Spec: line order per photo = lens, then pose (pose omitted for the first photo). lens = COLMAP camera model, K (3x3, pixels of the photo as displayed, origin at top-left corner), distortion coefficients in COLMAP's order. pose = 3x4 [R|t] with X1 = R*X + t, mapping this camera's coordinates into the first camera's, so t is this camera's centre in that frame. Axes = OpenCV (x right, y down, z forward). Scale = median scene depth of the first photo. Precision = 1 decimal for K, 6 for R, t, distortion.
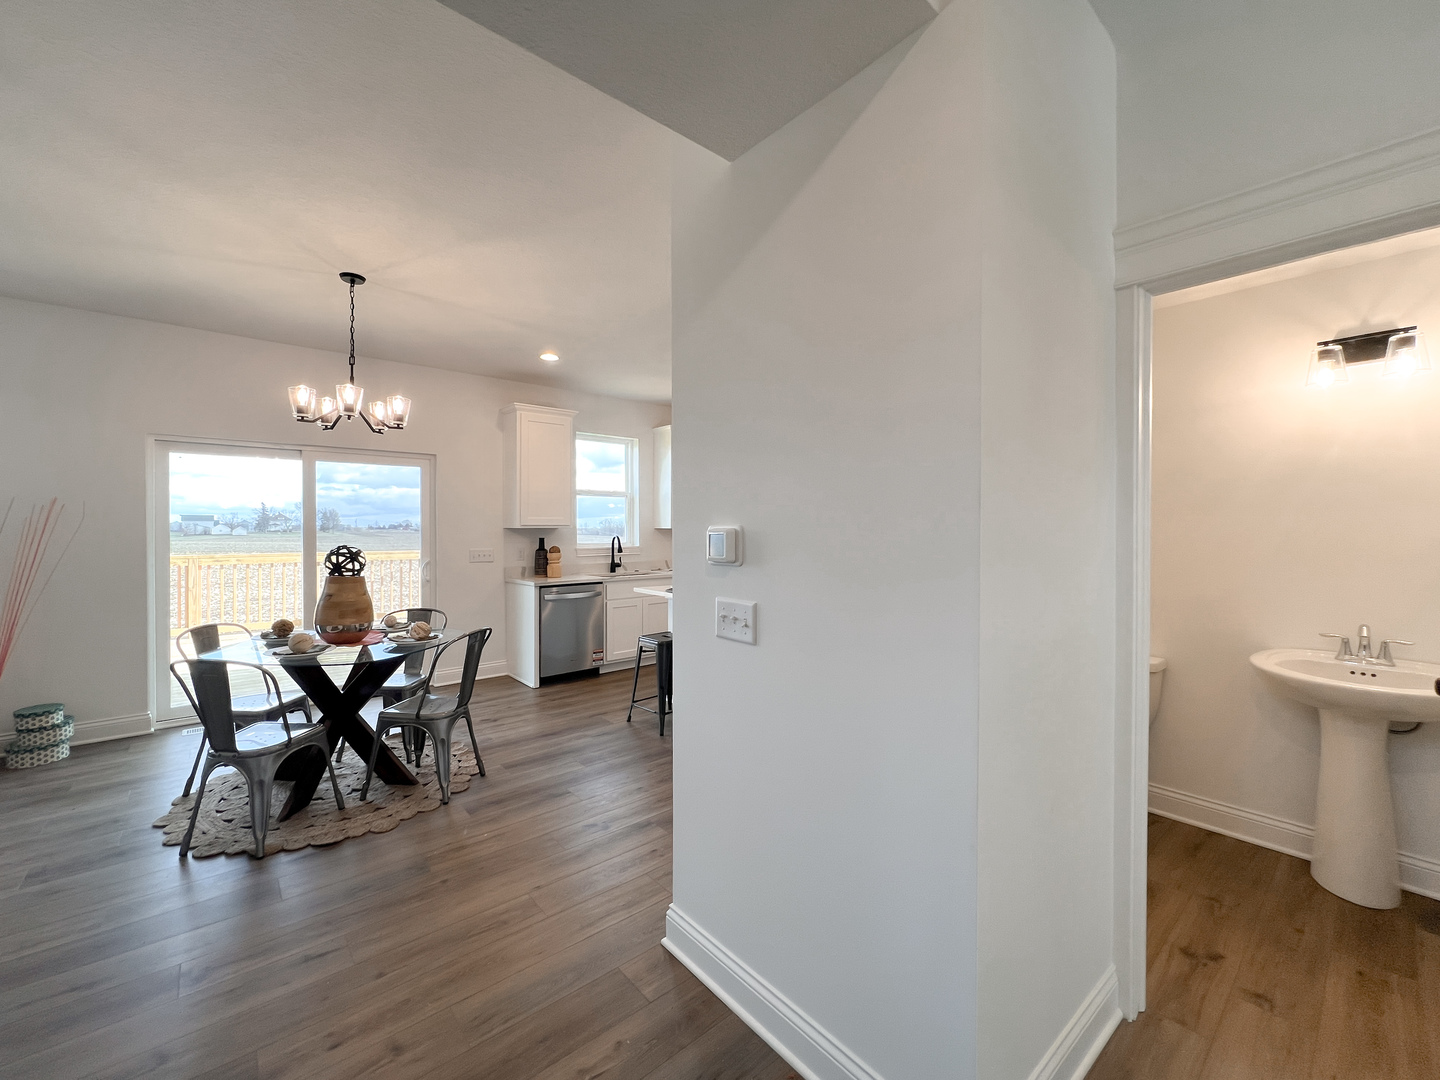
lens RADIAL K [[600.7, 0, 704.0], [0, 600.7, 530.5], [0, 0, 1]] dist [-0.002708, -0.000240]
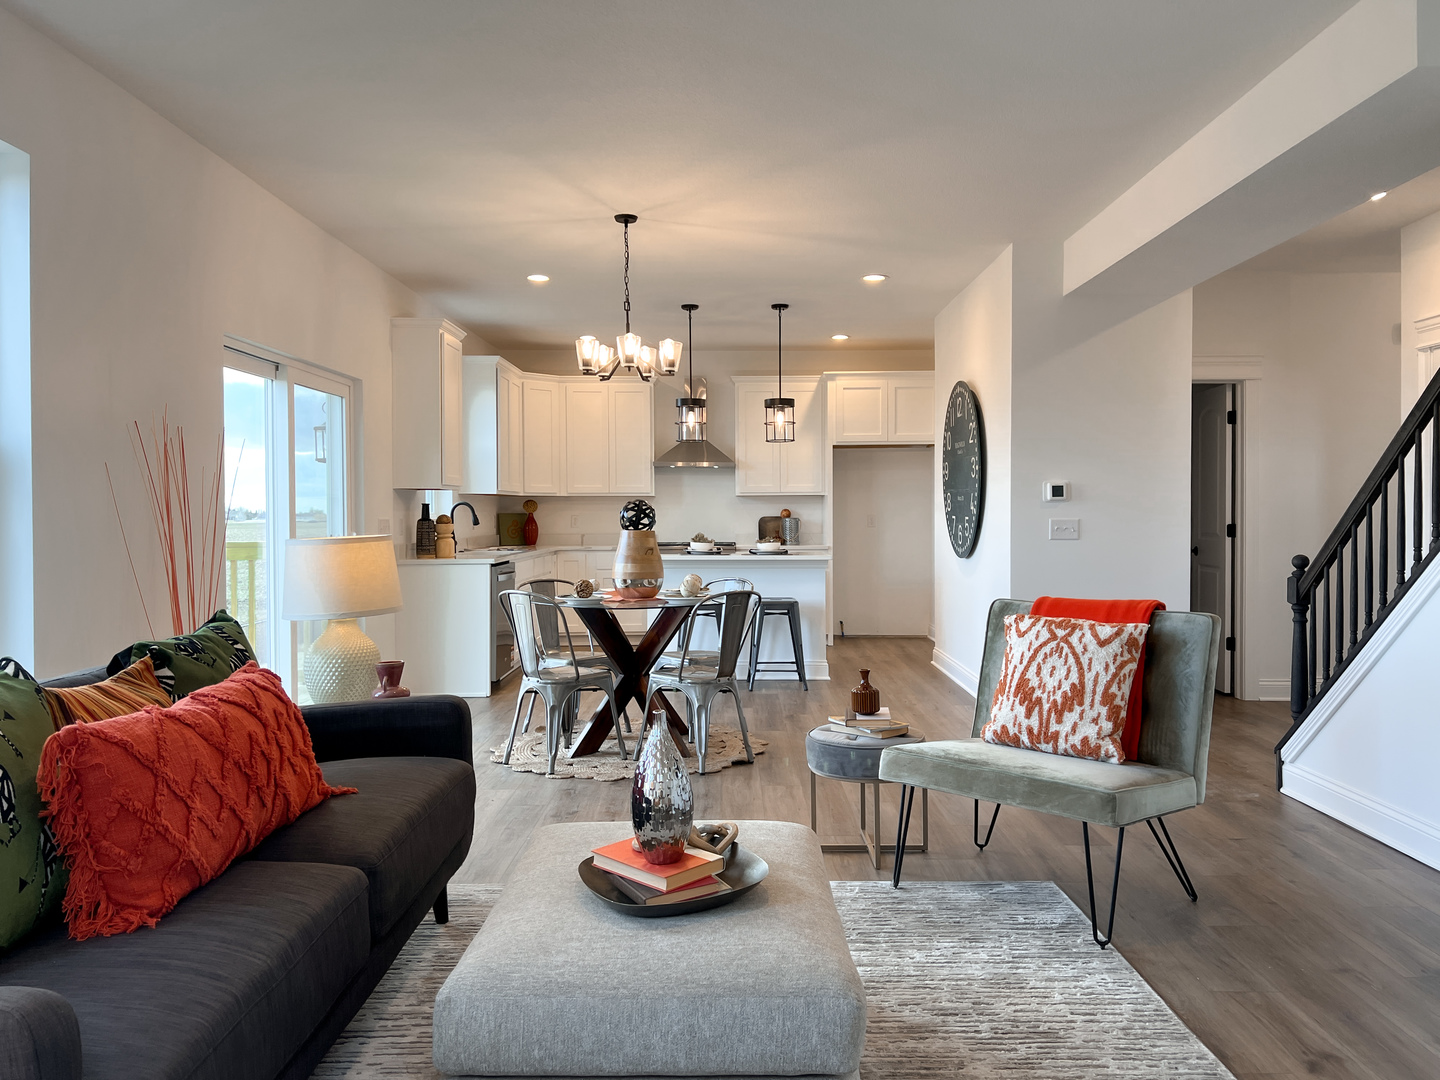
lens RADIAL K [[1122.6, 0, 761.6], [0, 1122.6, 532.3], [0, 0, 1]] dist [0.062905, -0.077671]
pose [[0.632769, -0.016513, 0.774164, -1.368310], [0.007946, 0.999858, 0.014833, 0.038321], [-0.774300, -0.003235, 0.632811, -0.223330]]
